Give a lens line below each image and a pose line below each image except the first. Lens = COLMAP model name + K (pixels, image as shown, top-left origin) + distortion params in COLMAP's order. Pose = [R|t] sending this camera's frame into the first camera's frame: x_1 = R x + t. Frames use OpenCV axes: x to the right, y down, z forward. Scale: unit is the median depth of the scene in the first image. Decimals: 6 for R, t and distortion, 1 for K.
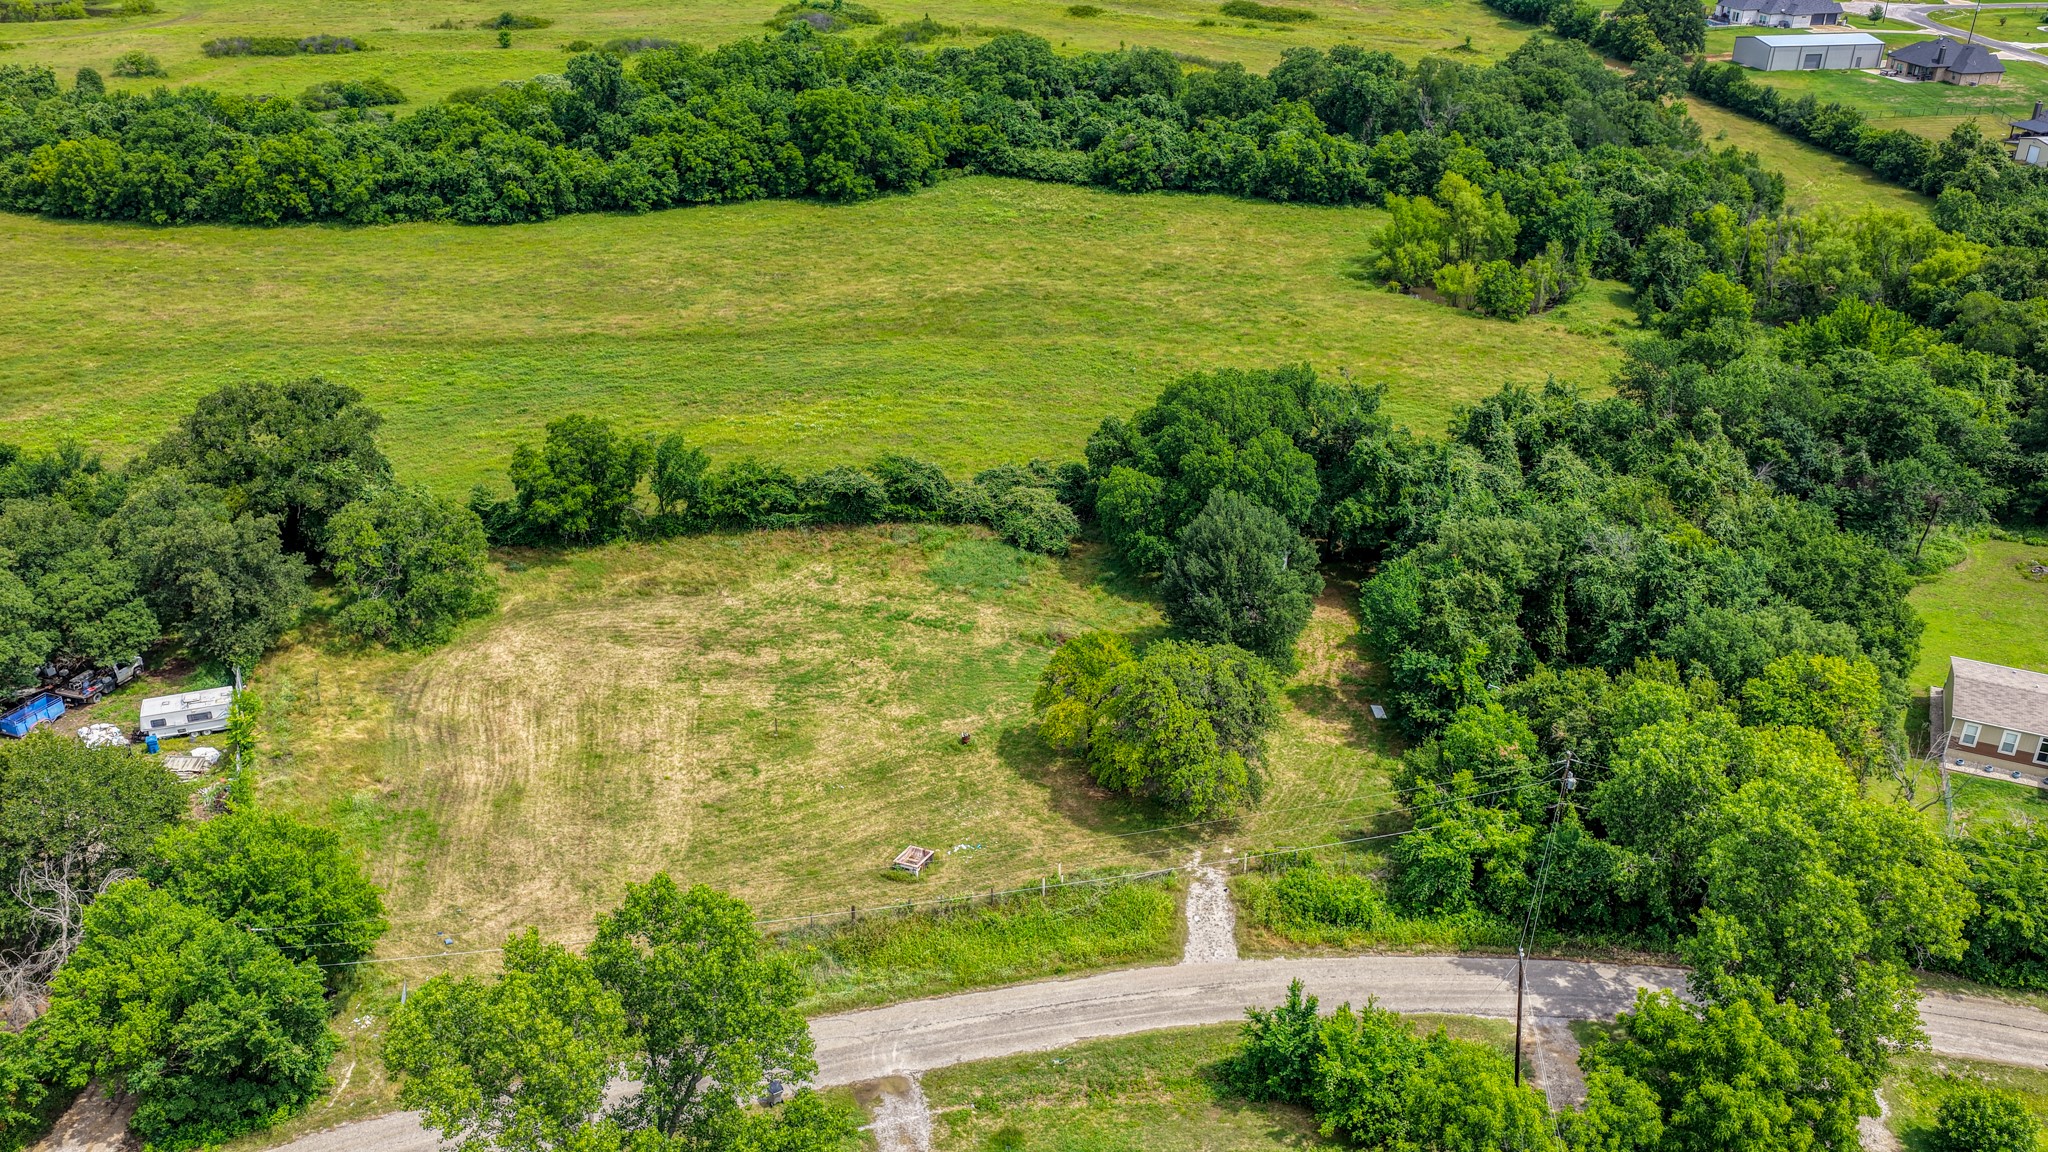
lens RADIAL K [[1704.9, 0, 1024.0], [0, 1704.9, 576.0], [0, 0, 1]] dist [-0.001680, 0.011211]
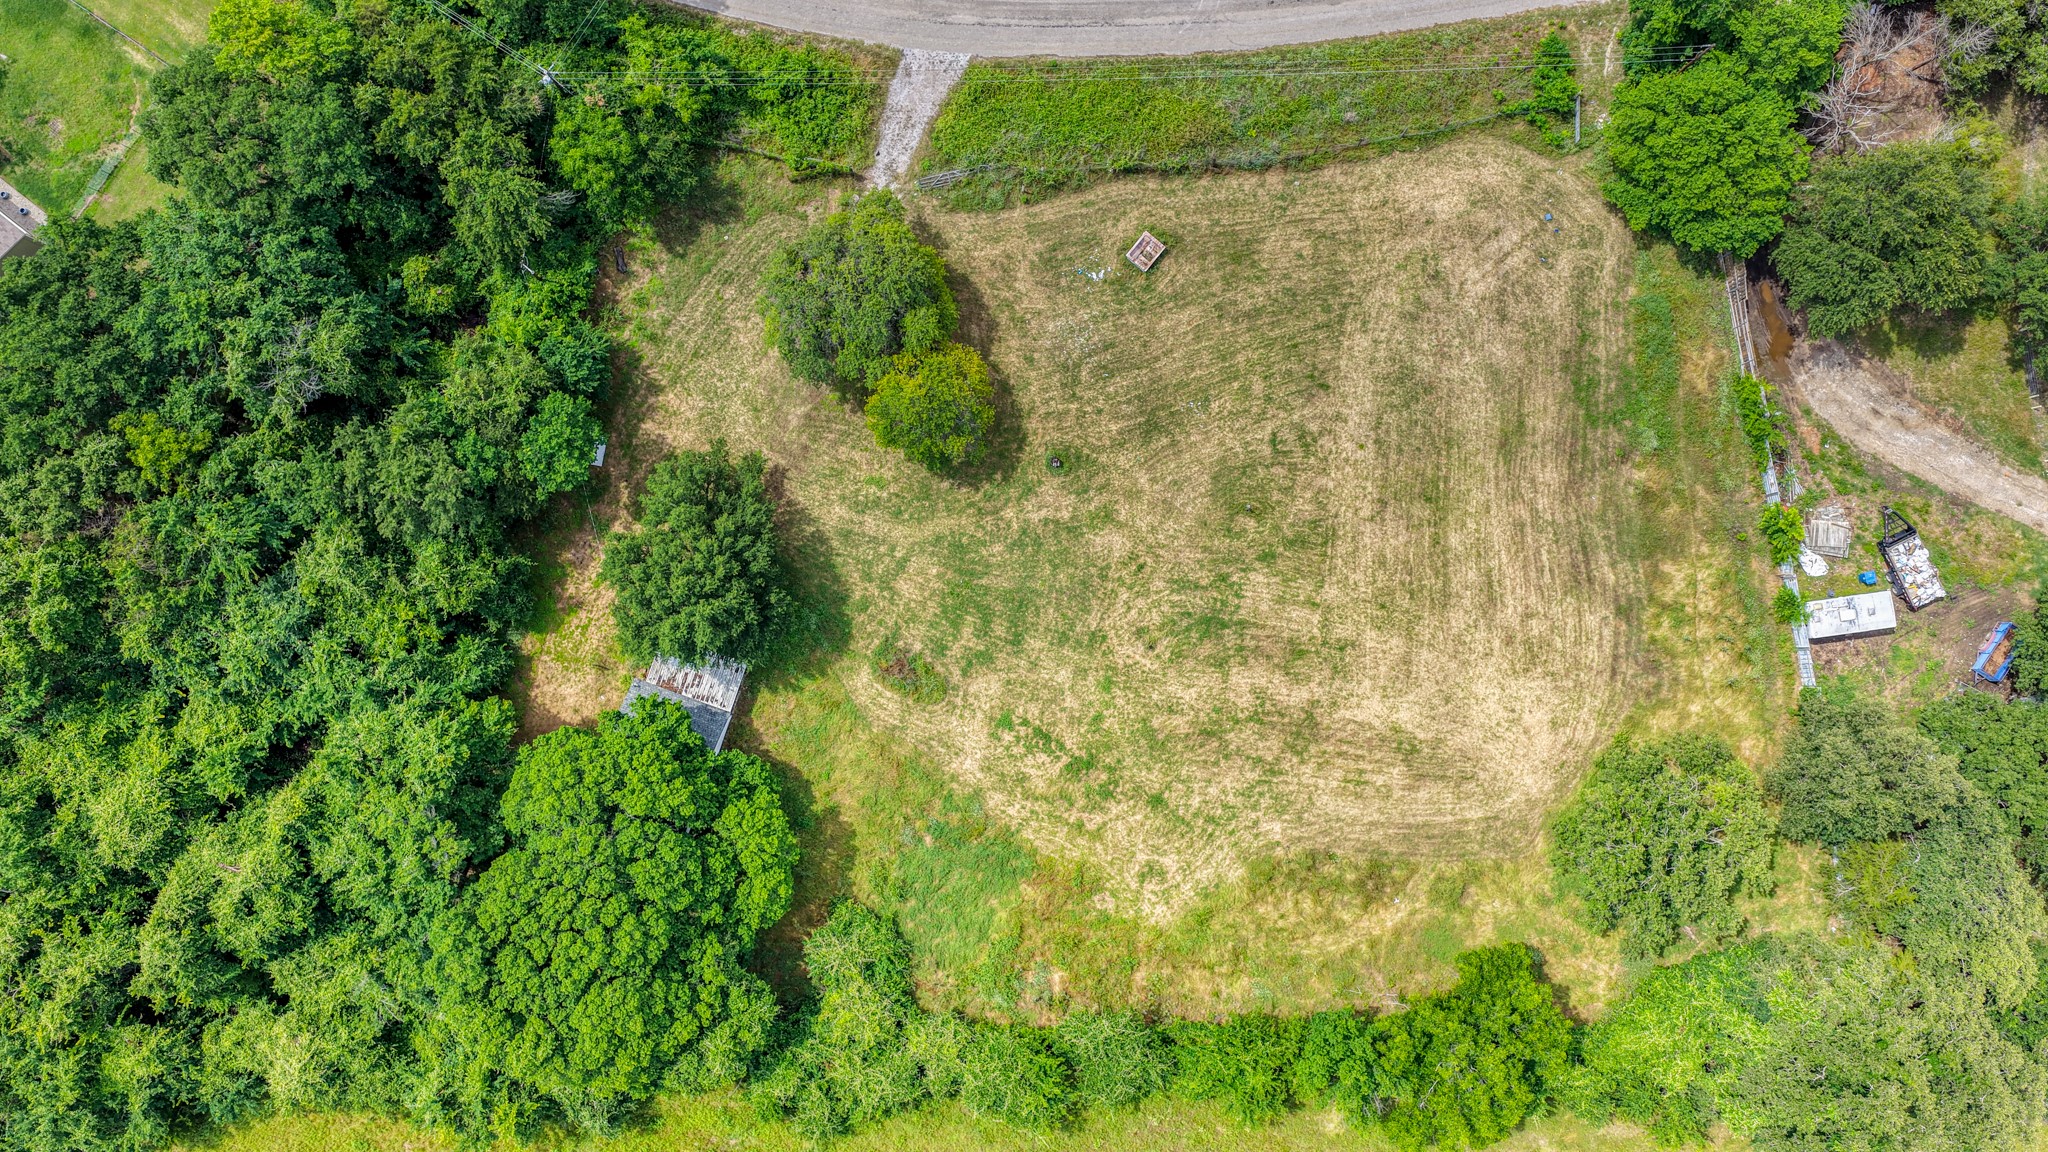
lens RADIAL K [[1704.9, 0, 1024.0], [0, 1704.9, 576.0], [0, 0, 1]] dist [-0.001680, 0.011211]
pose [[-0.974585, -0.222556, -0.025547, -0.007231], [0.063459, -0.383647, 0.921297, -0.839406], [-0.214841, 0.896261, 0.388019, 0.713549]]
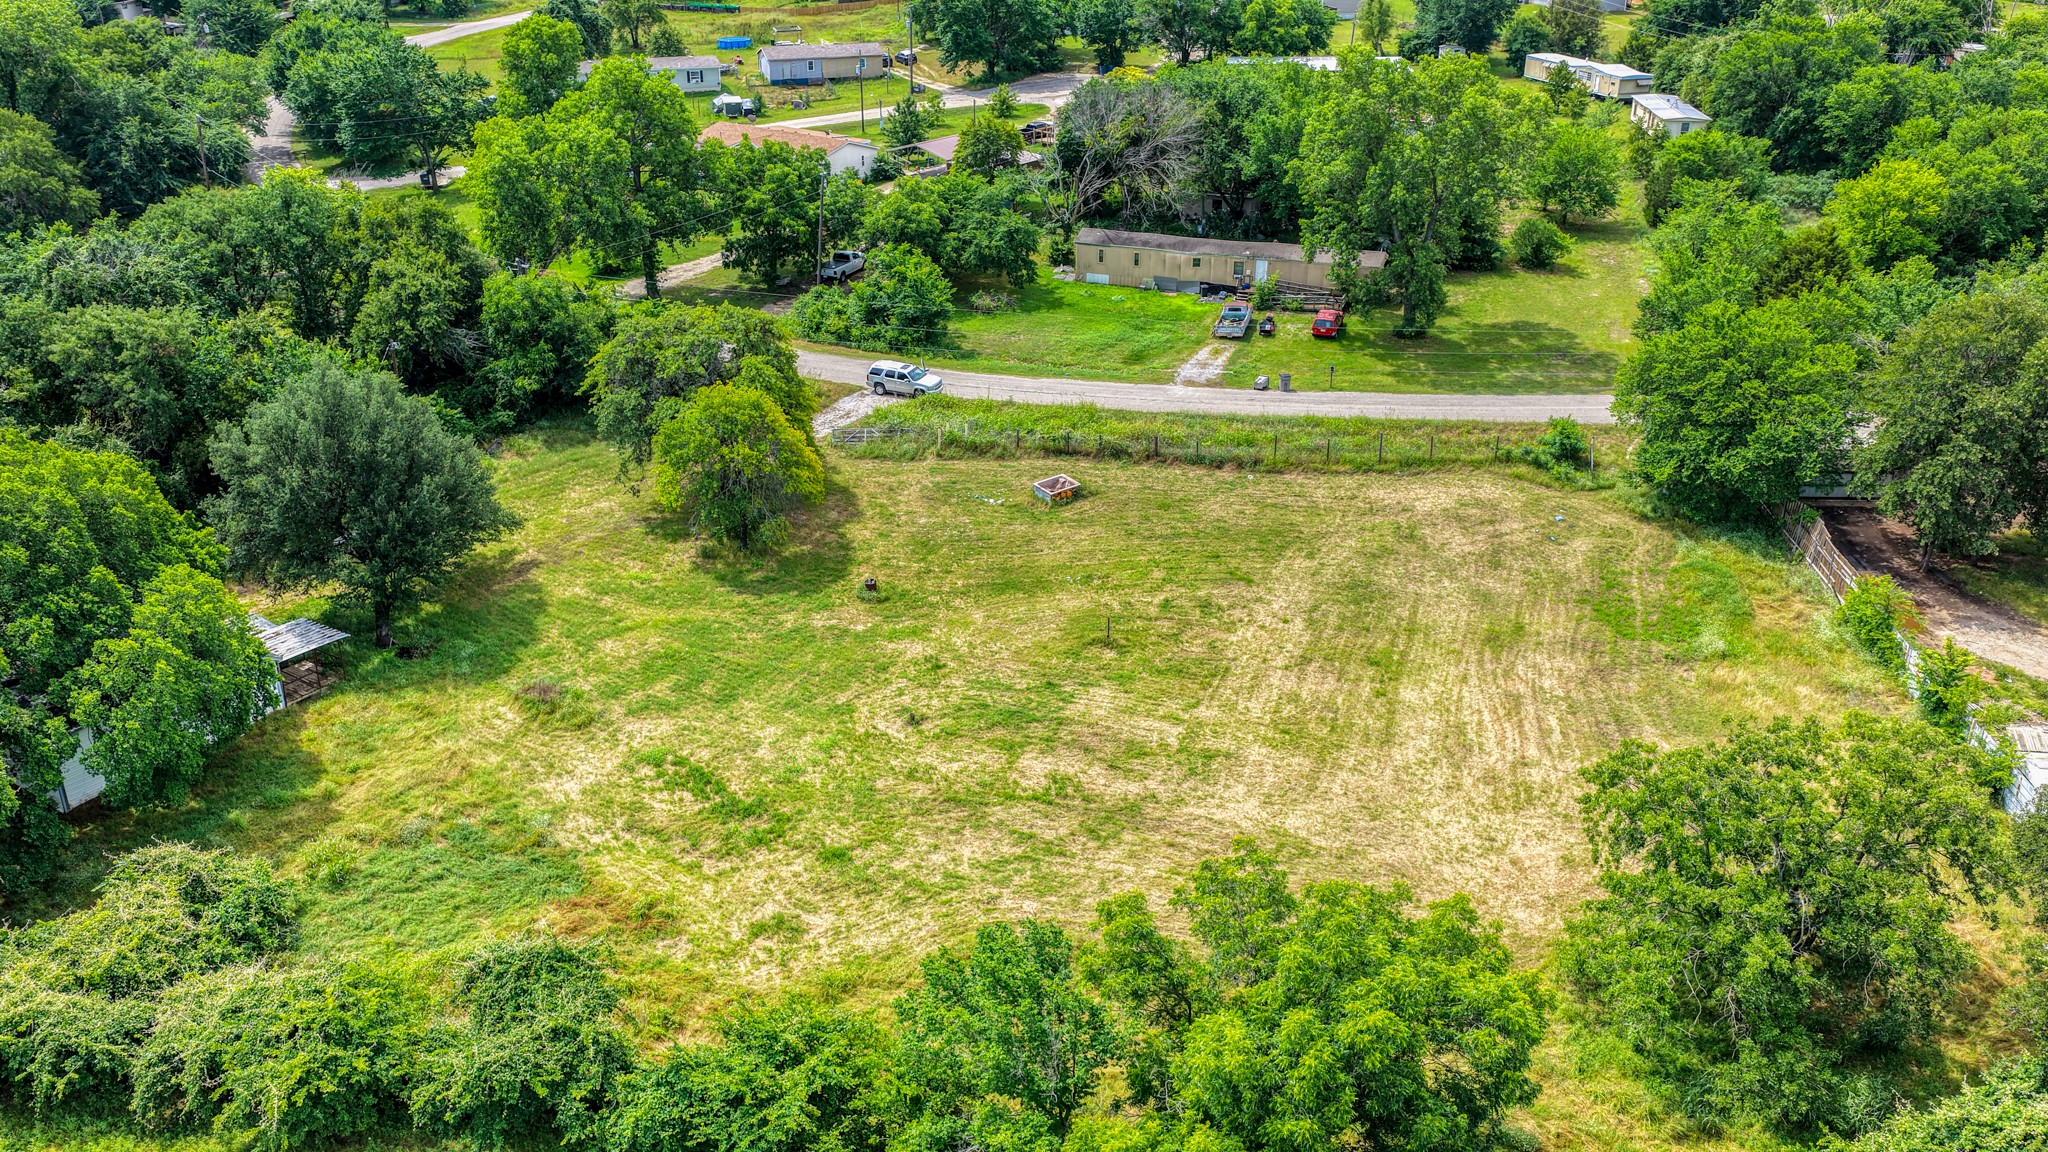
lens RADIAL K [[1704.9, 0, 1024.0], [0, 1704.9, 576.0], [0, 0, 1]] dist [-0.001680, 0.011211]
pose [[-0.883751, -0.211654, 0.417357, -0.402407], [0.187551, 0.656906, 0.730273, -0.431135], [-0.428729, 0.723655, -0.540846, 1.403964]]
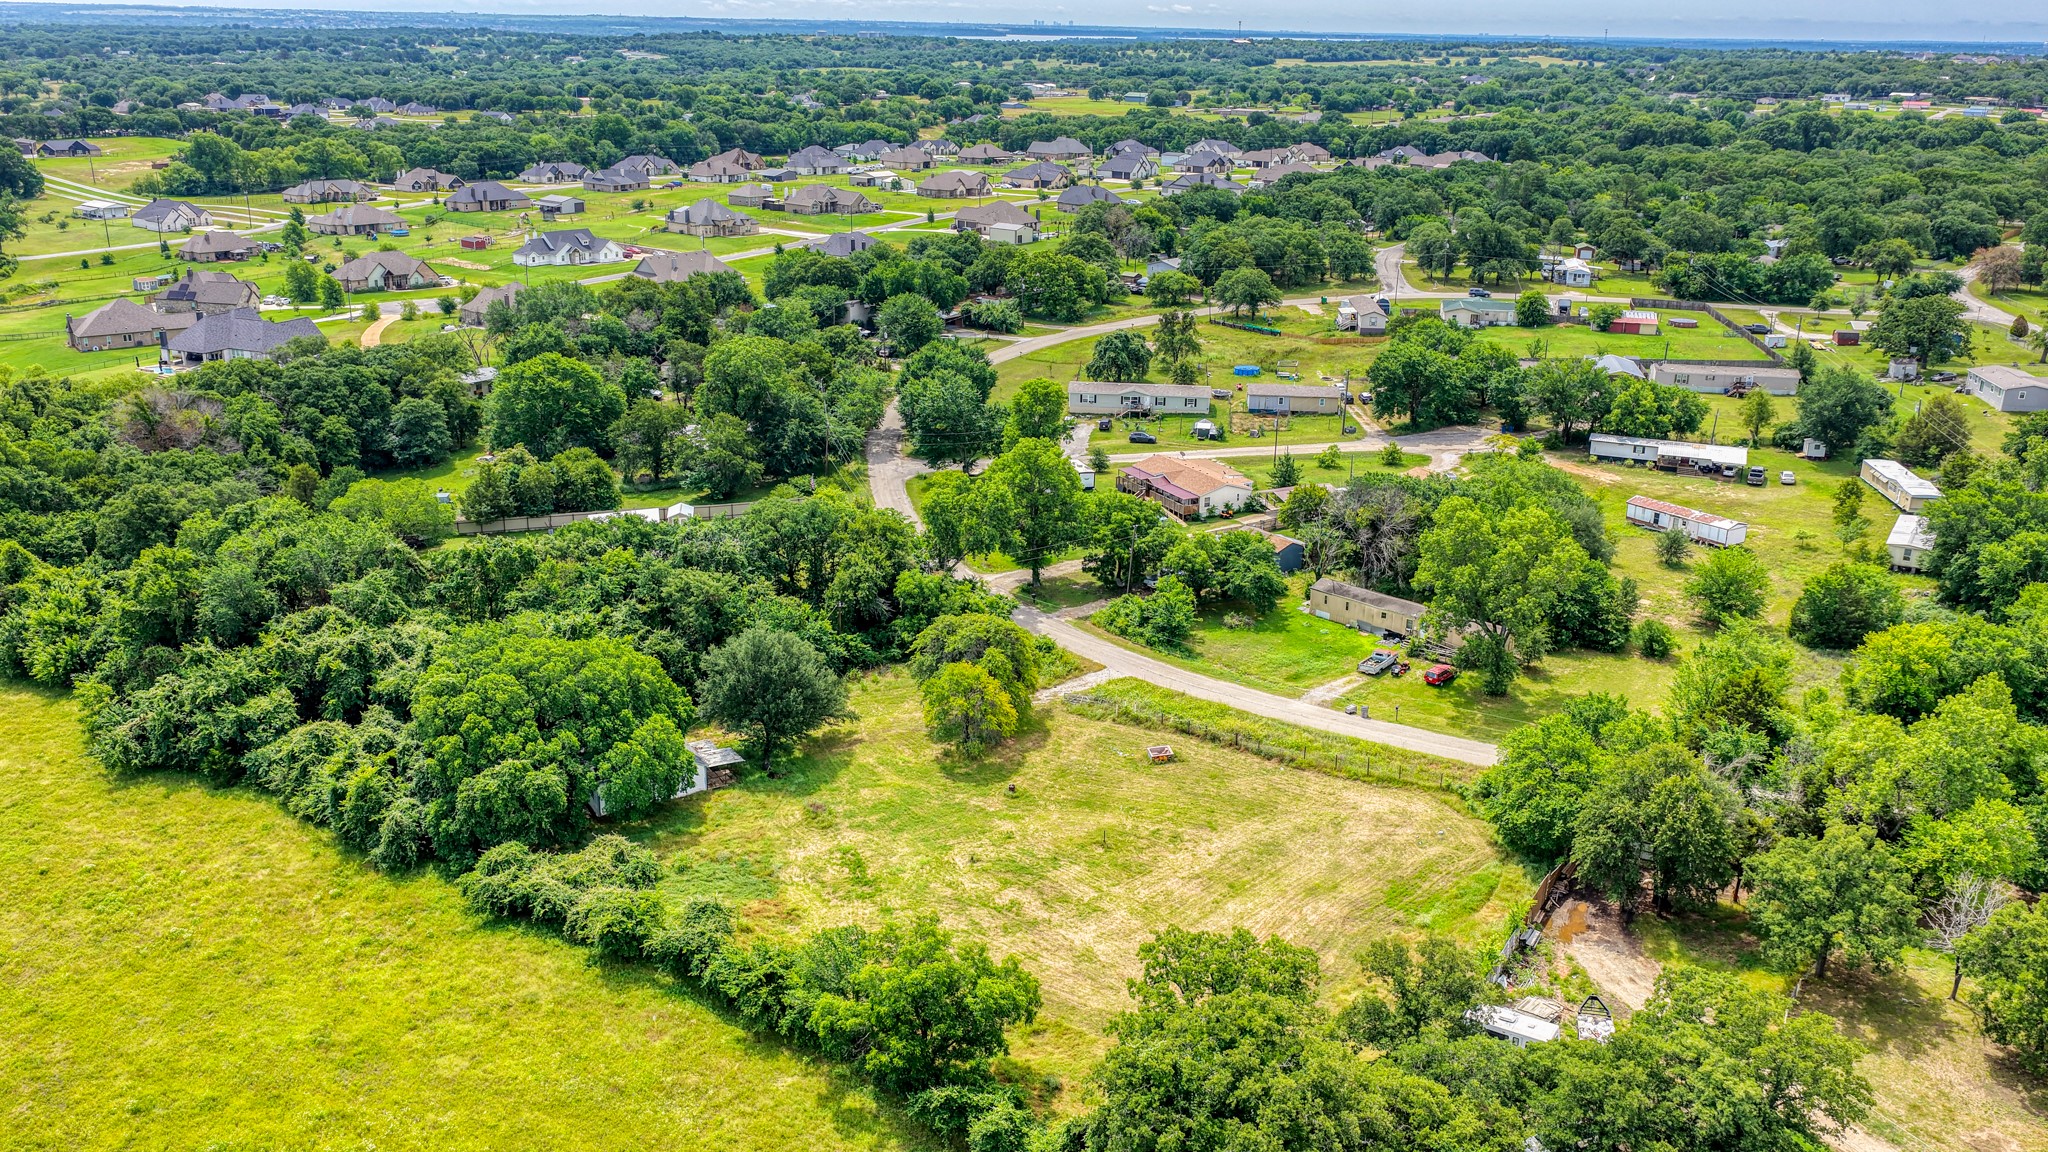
lens RADIAL K [[1704.9, 0, 1024.0], [0, 1704.9, 576.0], [0, 0, 1]] dist [-0.001680, 0.011211]
pose [[-0.600608, -0.277082, 0.749997, -0.986977], [0.325093, 0.772363, 0.545684, -0.745522], [-0.730469, 0.571561, -0.373810, 1.428290]]
